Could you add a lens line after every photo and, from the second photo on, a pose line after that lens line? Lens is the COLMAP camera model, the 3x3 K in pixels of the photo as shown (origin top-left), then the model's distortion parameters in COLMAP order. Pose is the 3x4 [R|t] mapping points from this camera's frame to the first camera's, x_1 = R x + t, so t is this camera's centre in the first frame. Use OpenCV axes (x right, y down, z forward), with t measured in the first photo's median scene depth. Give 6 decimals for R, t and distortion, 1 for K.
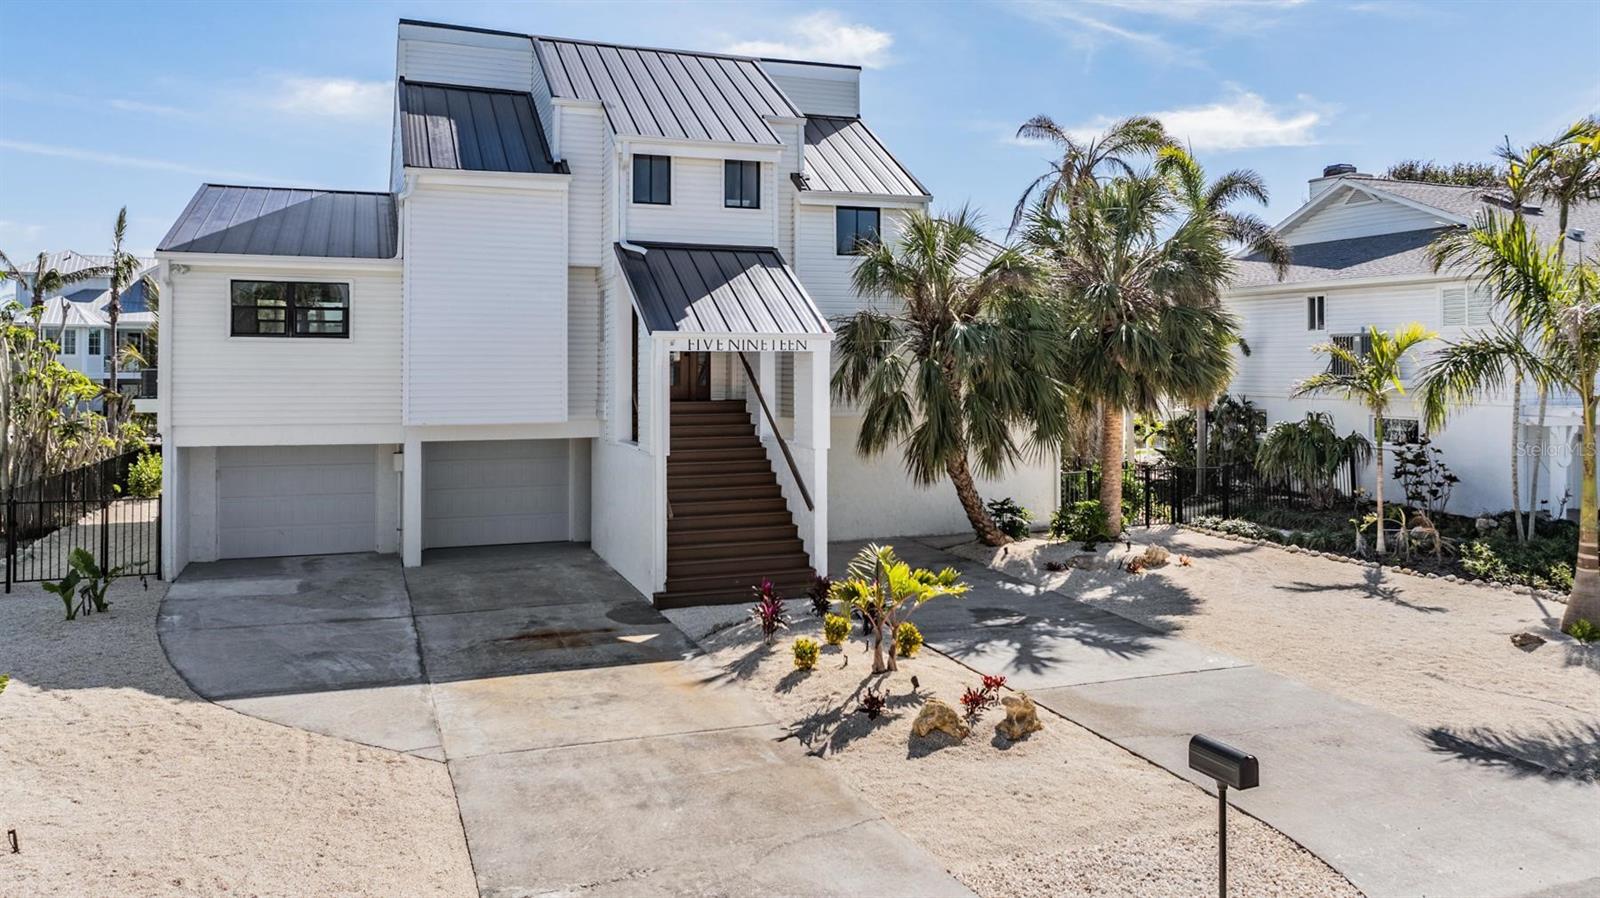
lens RADIAL K [[1100.3, 0, 801.0], [0, 1100.3, 354.7], [0, 0, 1]] dist [0.006436, -0.056650]
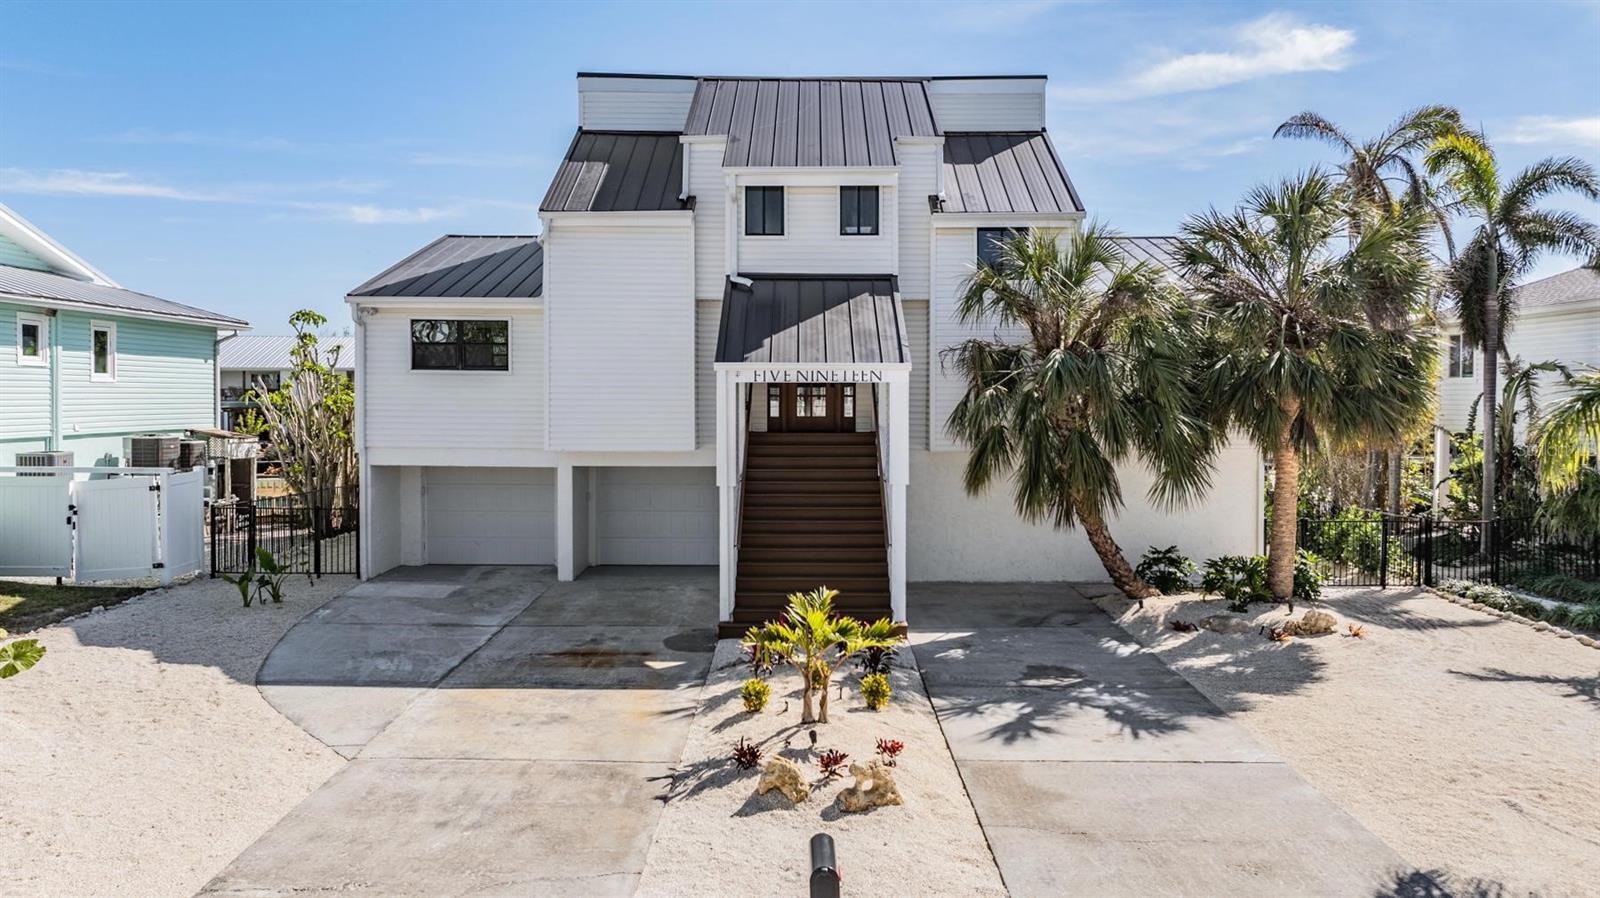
lens RADIAL K [[1089.6, 0, 802.6], [0, 1089.6, 415.4], [0, 0, 1]] dist [-0.021629, 0.001551]
pose [[0.937359, 0.010398, -0.348211, 0.244615], [-0.000257, 0.999575, 0.029155, -0.002126], [0.348366, -0.027239, 0.936963, 0.080128]]
